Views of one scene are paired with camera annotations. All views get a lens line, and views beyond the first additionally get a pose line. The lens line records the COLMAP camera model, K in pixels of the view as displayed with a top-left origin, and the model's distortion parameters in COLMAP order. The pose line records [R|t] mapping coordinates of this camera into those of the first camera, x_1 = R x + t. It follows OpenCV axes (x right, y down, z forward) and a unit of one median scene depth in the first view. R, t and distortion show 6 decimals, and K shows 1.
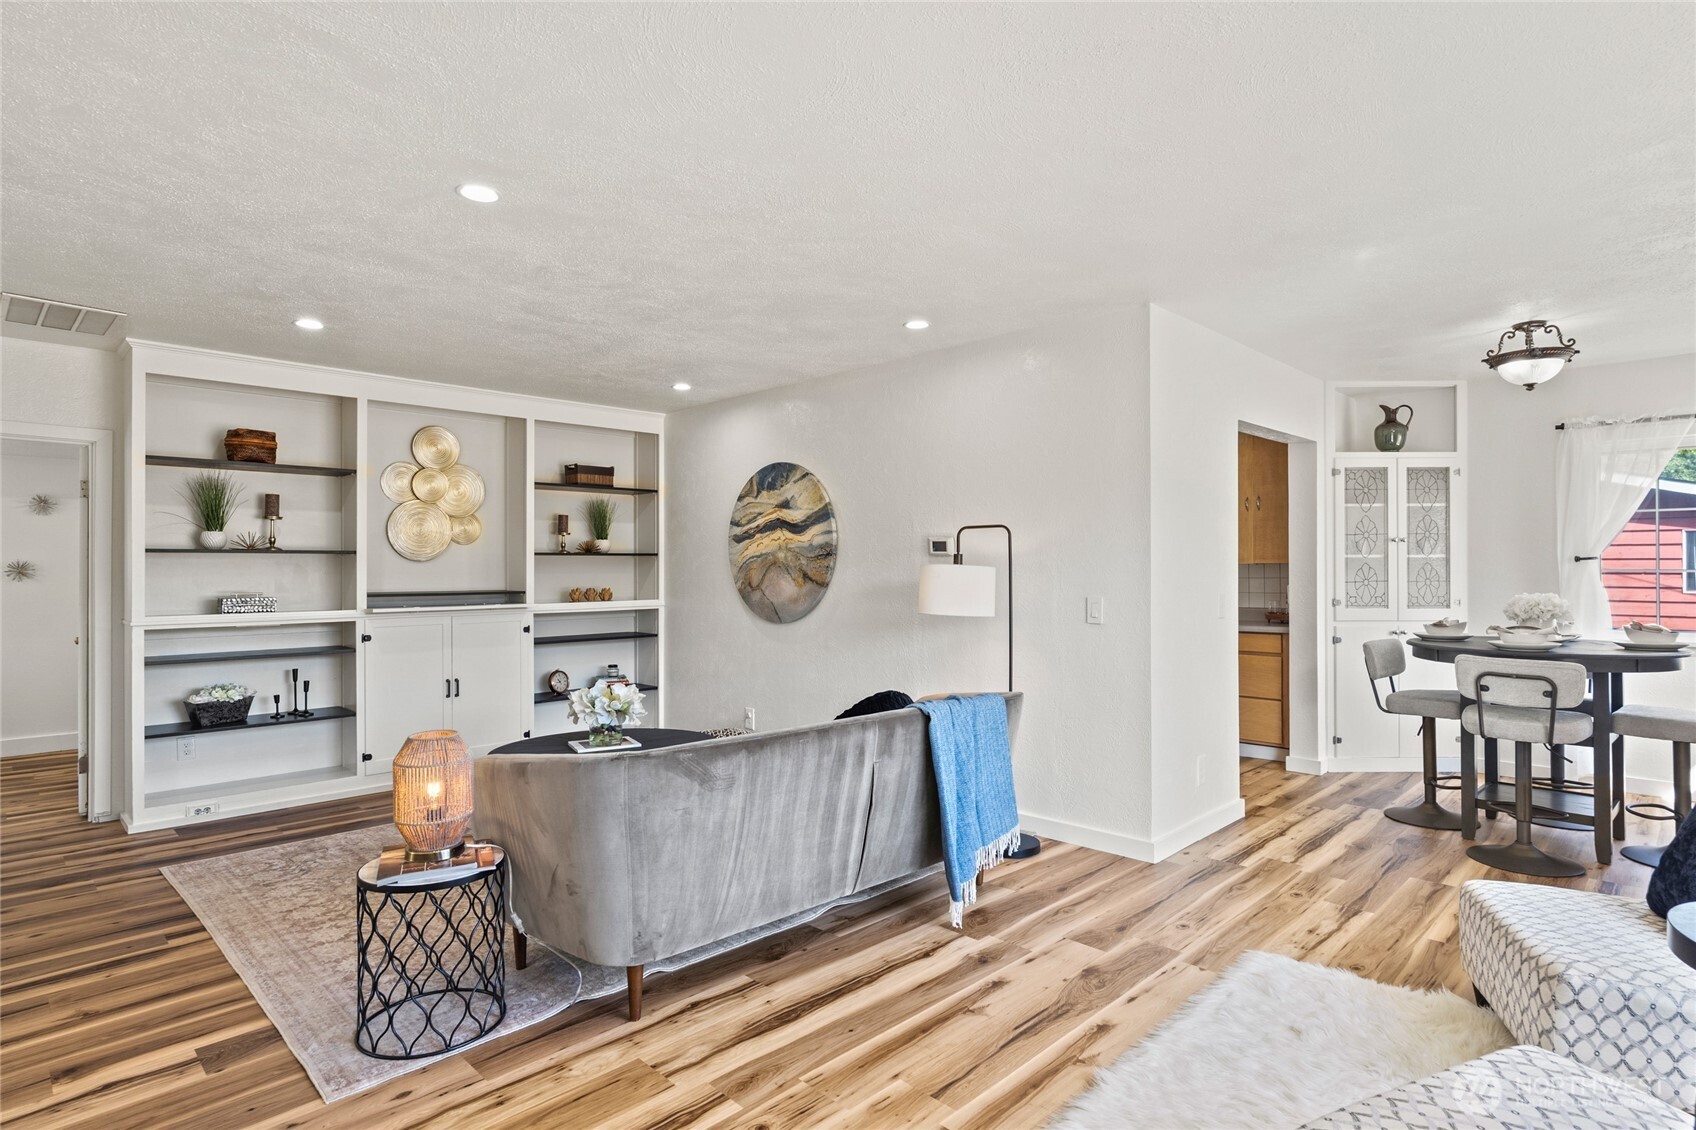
lens RADIAL K [[876.5, 0, 848.0], [0, 876.5, 565.0], [0, 0, 1]] dist [-0.000666, -0.001151]
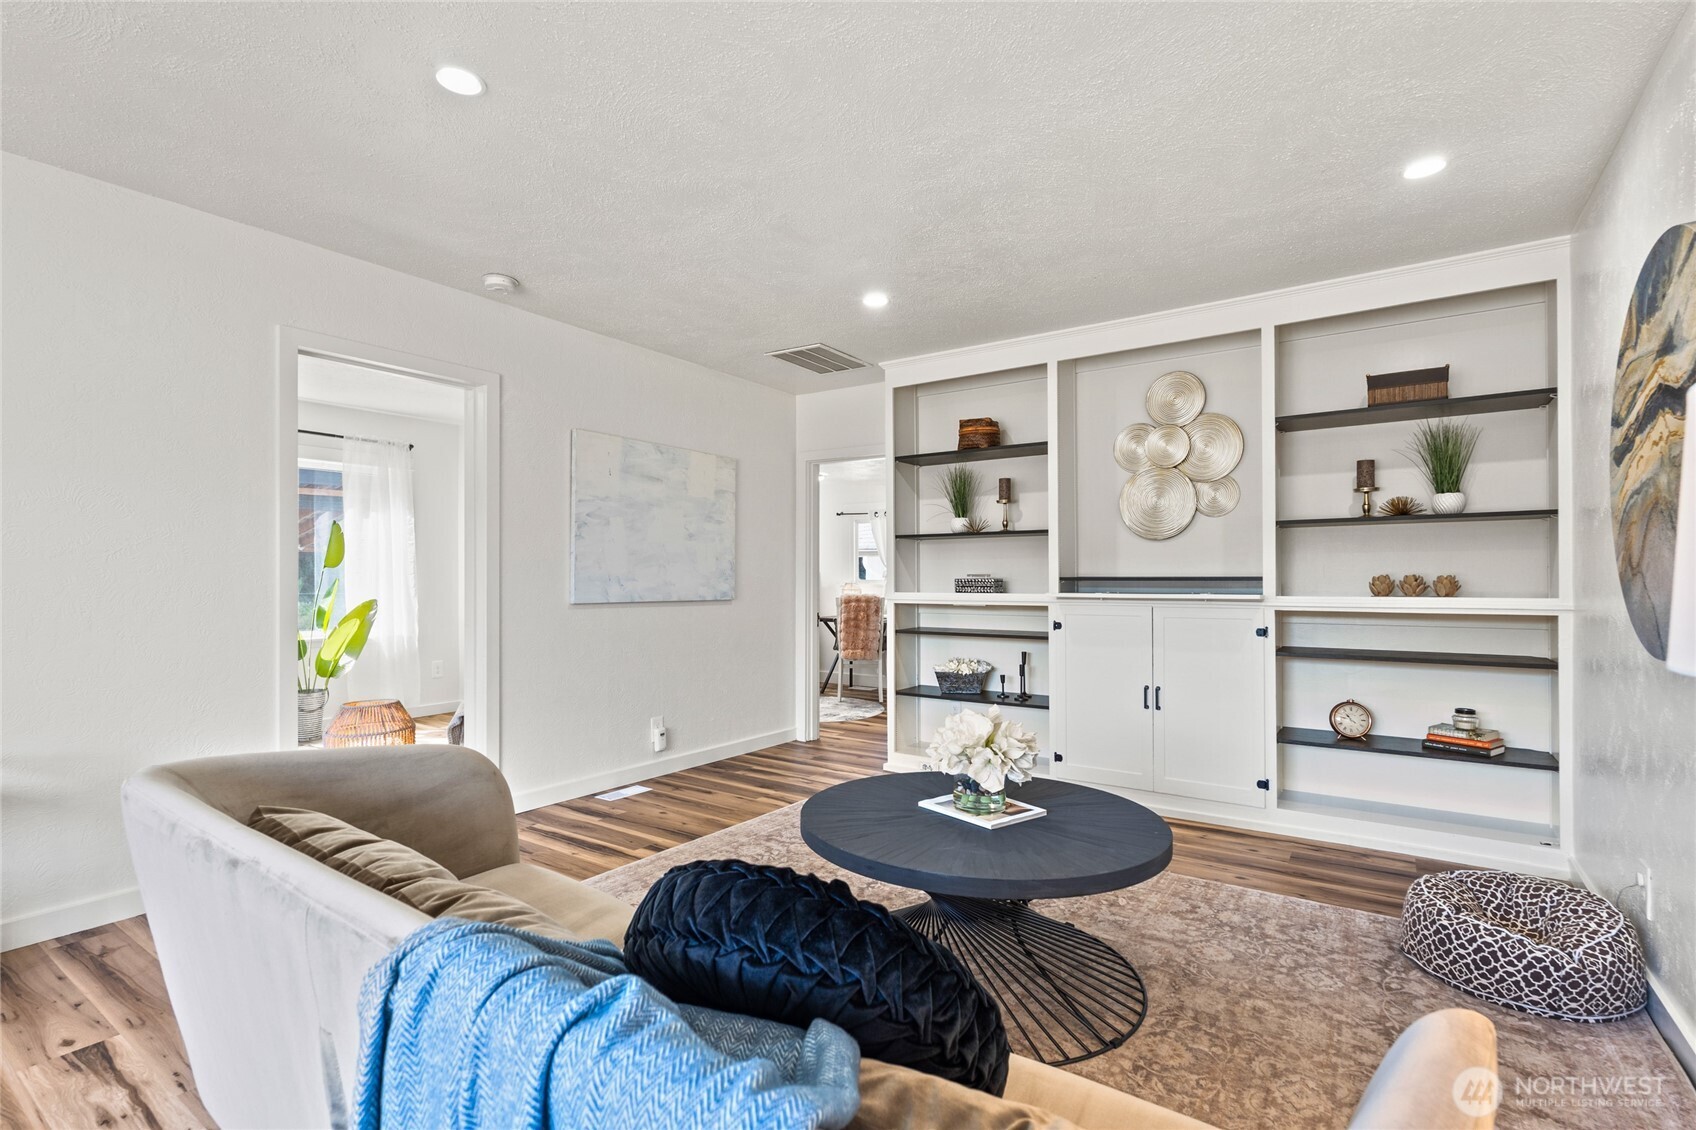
lens RADIAL K [[781.5, 0, 848.0], [0, 781.5, 565.0], [0, 0, 1]] dist [0.000971, 0.000186]
pose [[0.178019, -0.011656, -0.983958, 0.207387], [0.006730, 0.999921, -0.010627, 0.028064], [0.984004, -0.004730, 0.178083, 0.643478]]
